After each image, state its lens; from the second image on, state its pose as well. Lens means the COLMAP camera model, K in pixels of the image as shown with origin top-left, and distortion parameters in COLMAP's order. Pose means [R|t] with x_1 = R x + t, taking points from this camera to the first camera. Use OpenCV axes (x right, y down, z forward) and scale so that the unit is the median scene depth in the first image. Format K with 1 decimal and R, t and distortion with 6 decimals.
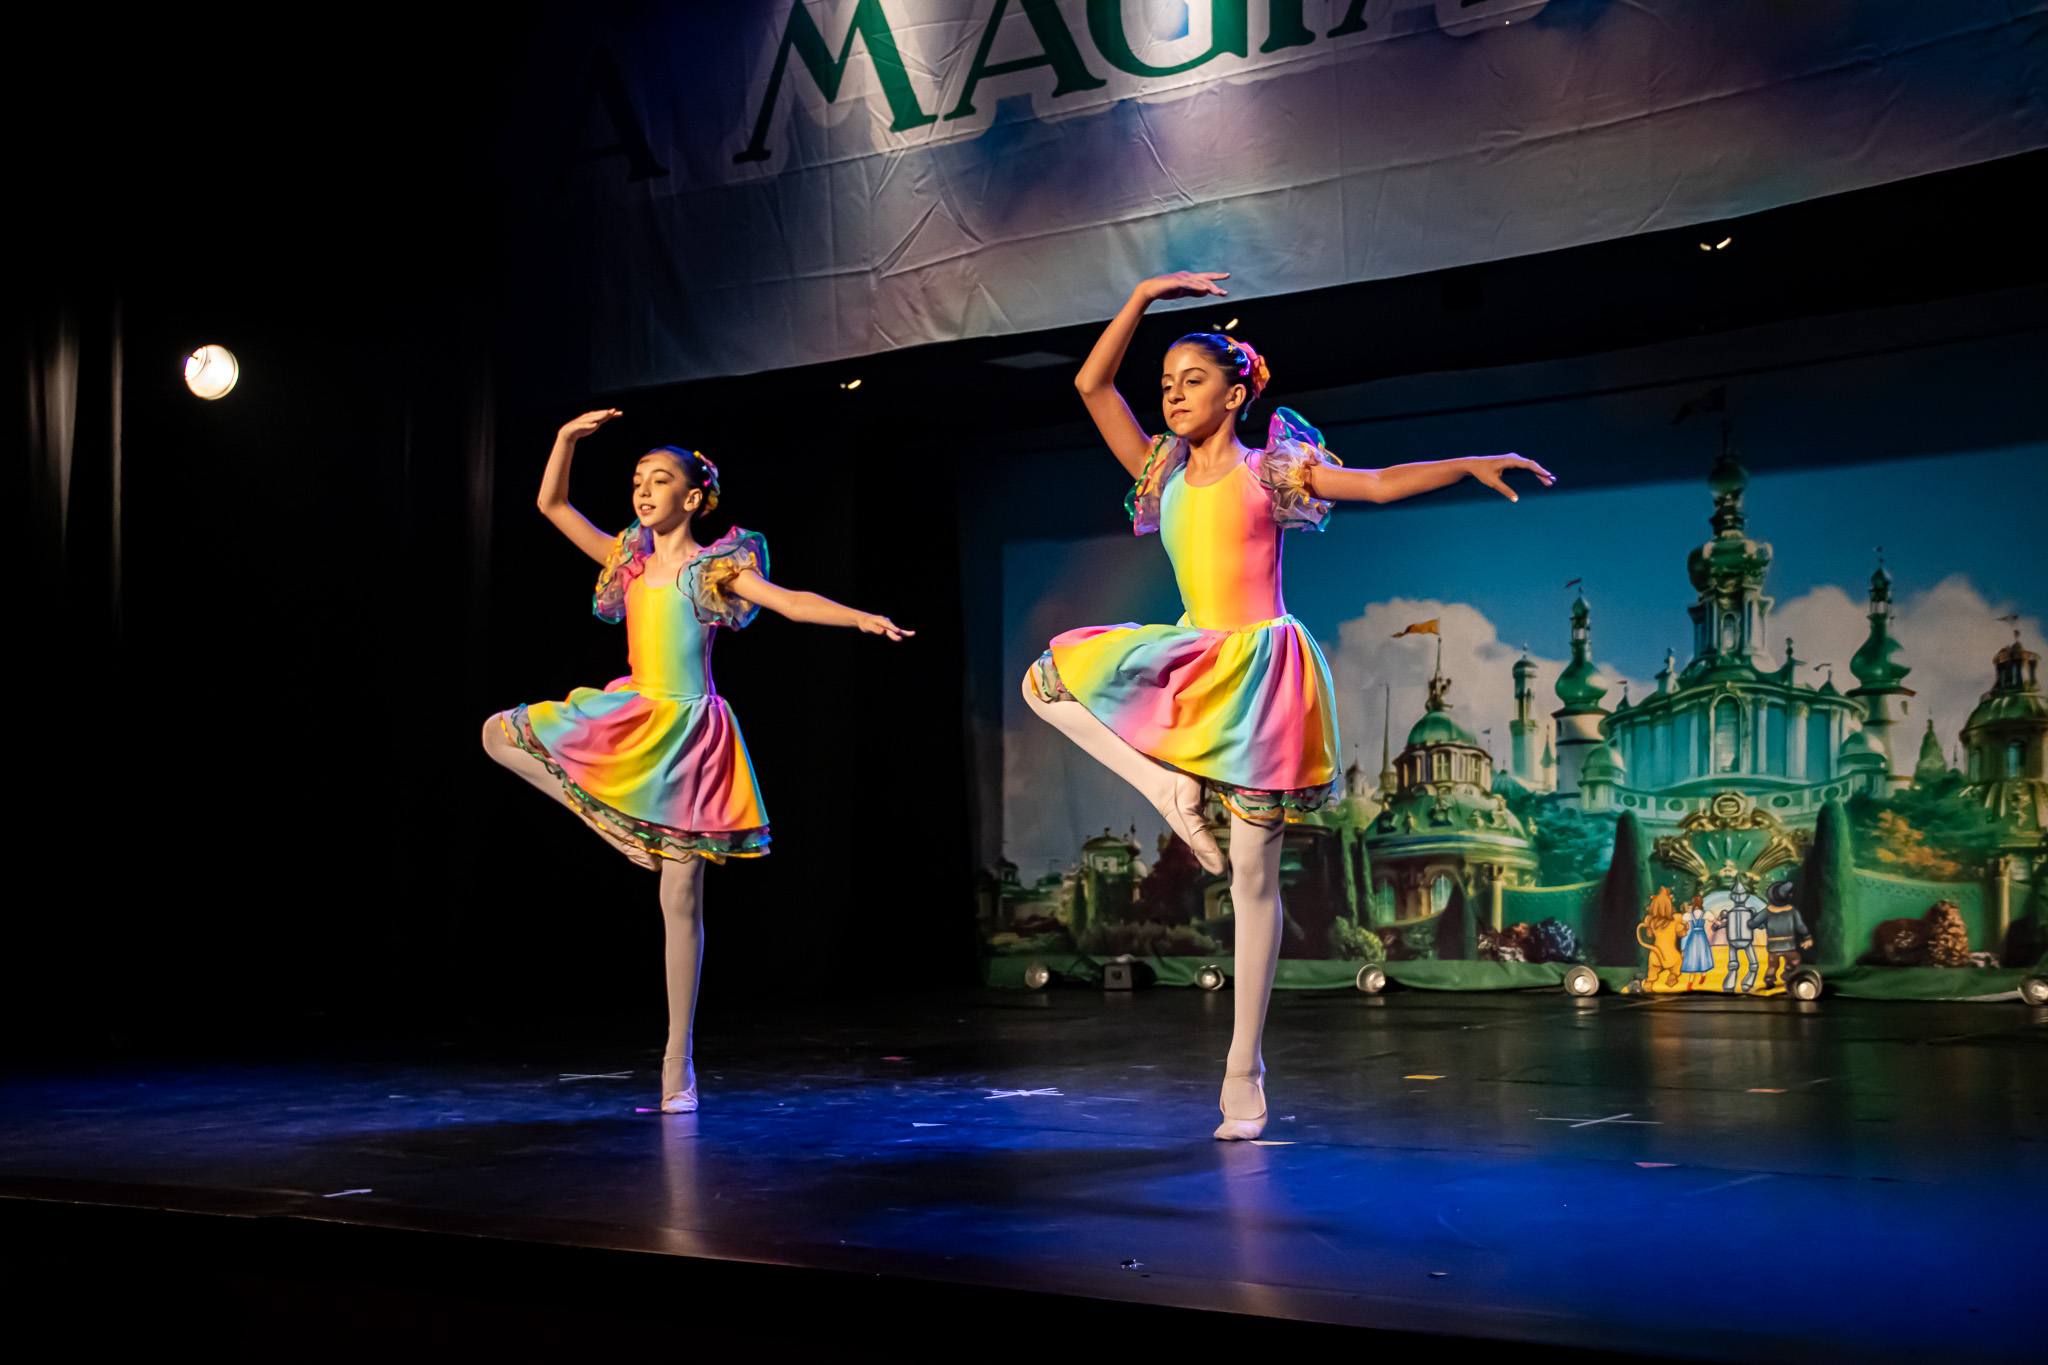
lens RADIAL K [[2636.7, 0, 981.0], [0, 2636.7, 695.4], [0, 0, 1]] dist [0.081488, 0.000000]
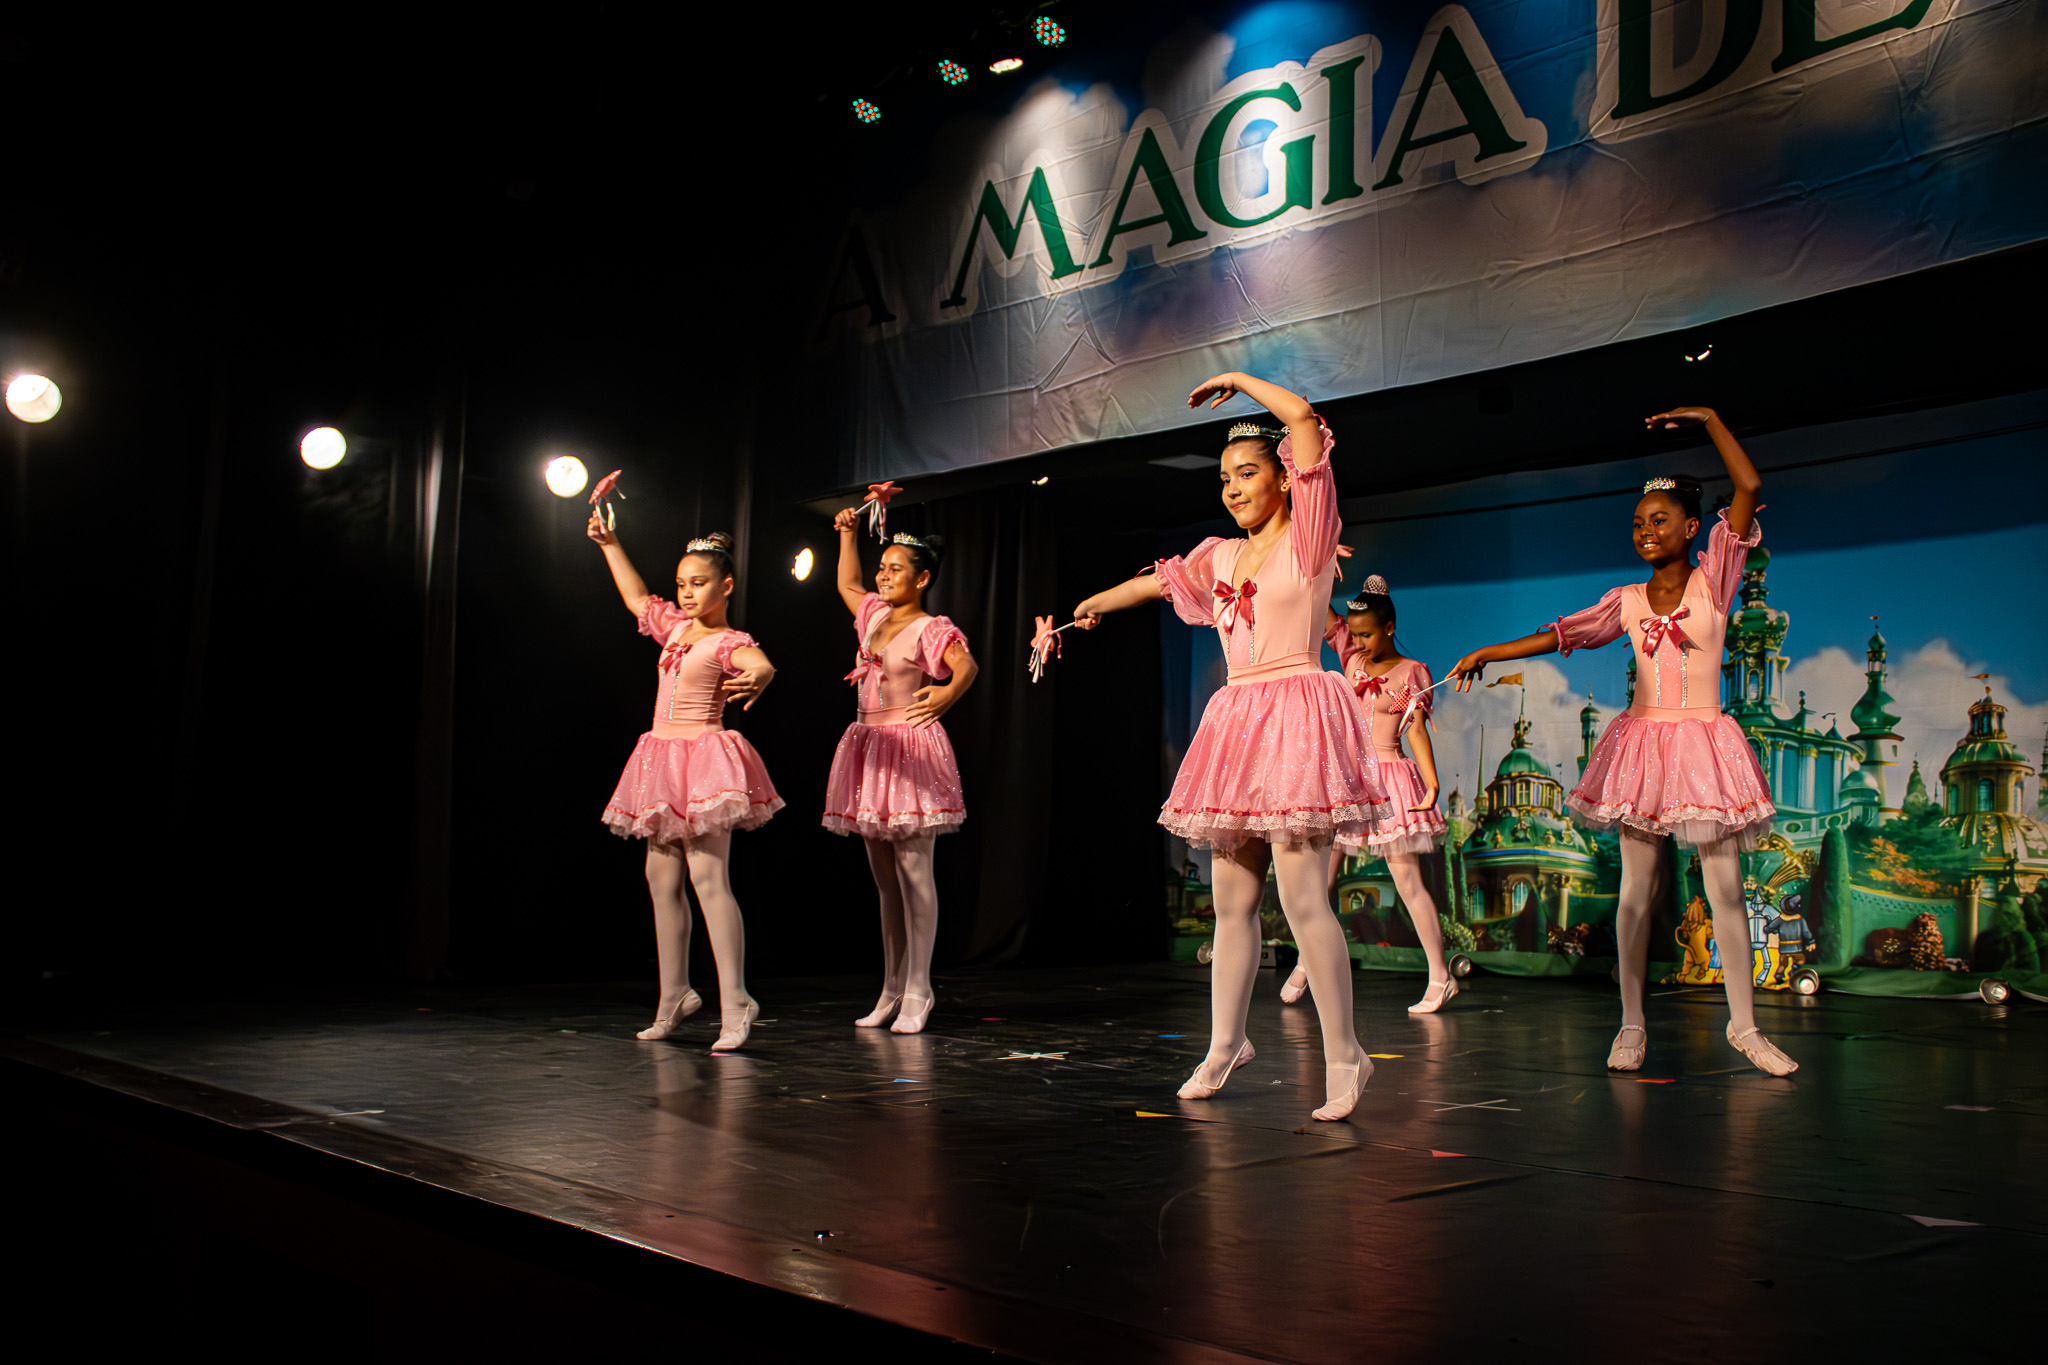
lens RADIAL K [[1935.3, 0, 1030.0], [0, 1935.3, 691.8], [0, 0, 1]] dist [-0.042231, 0.000000]
pose [[0.986084, 0.014250, -0.165636, 0.105507], [-0.018131, 0.999595, -0.021944, 0.004016], [0.165256, 0.024642, 0.985943, 0.088874]]
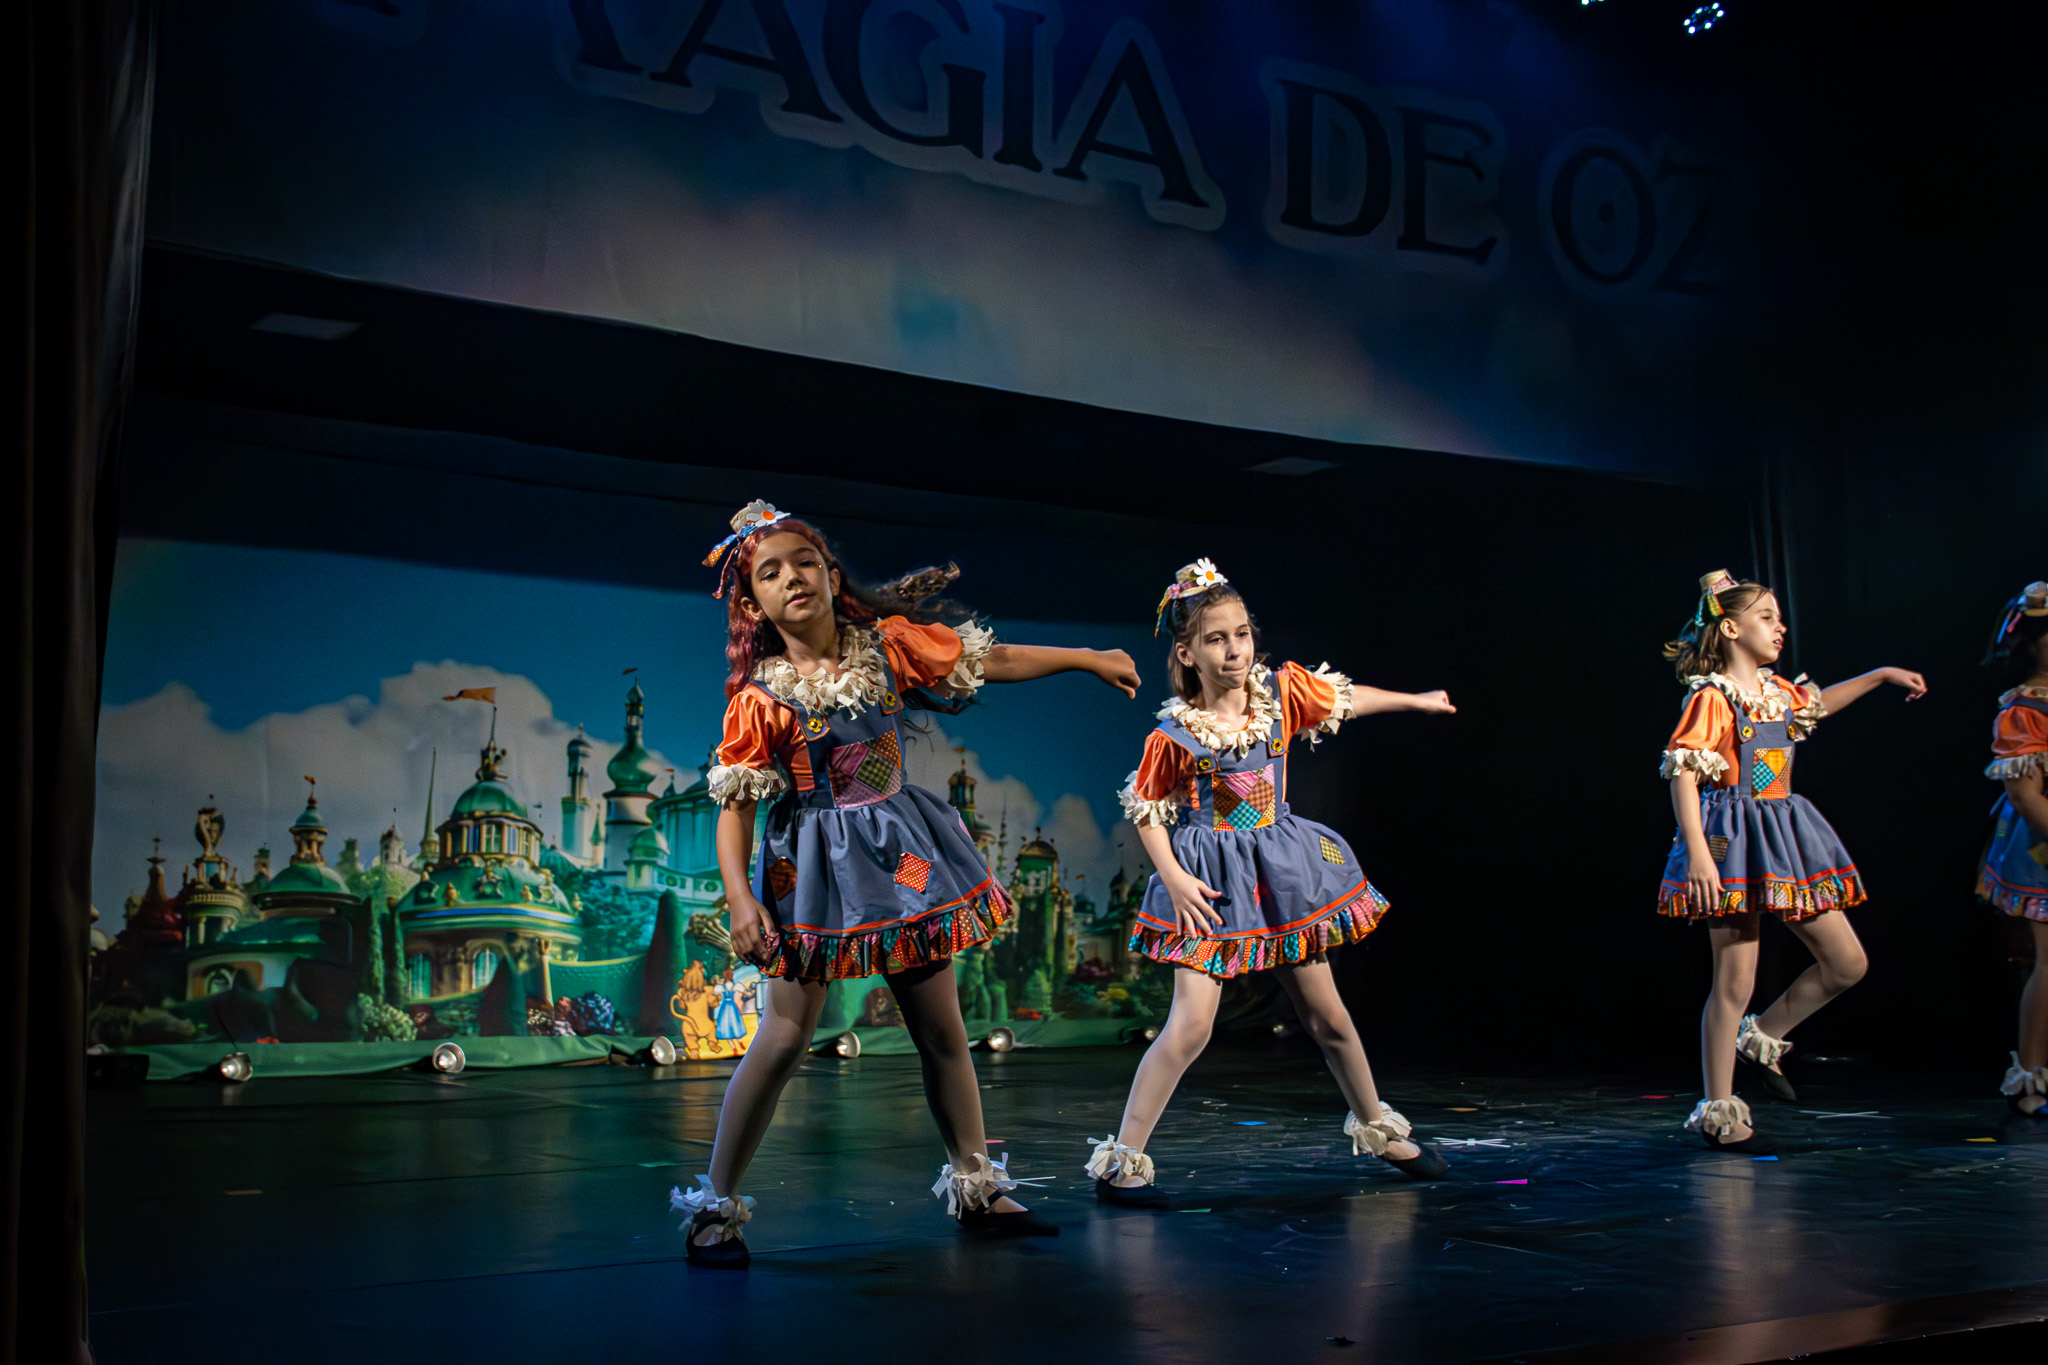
lens RADIAL K [[2372.2, 0, 1007.5], [0, 2372.2, 709.6], [0, 0, 1]] dist [0.045516, 0.000000]
pose [[0.329409, 0.107072, 0.938097, -0.648189], [-0.065101, 0.993760, -0.090565, 0.051204], [-0.941940, -0.031238, 0.334324, 0.575792]]
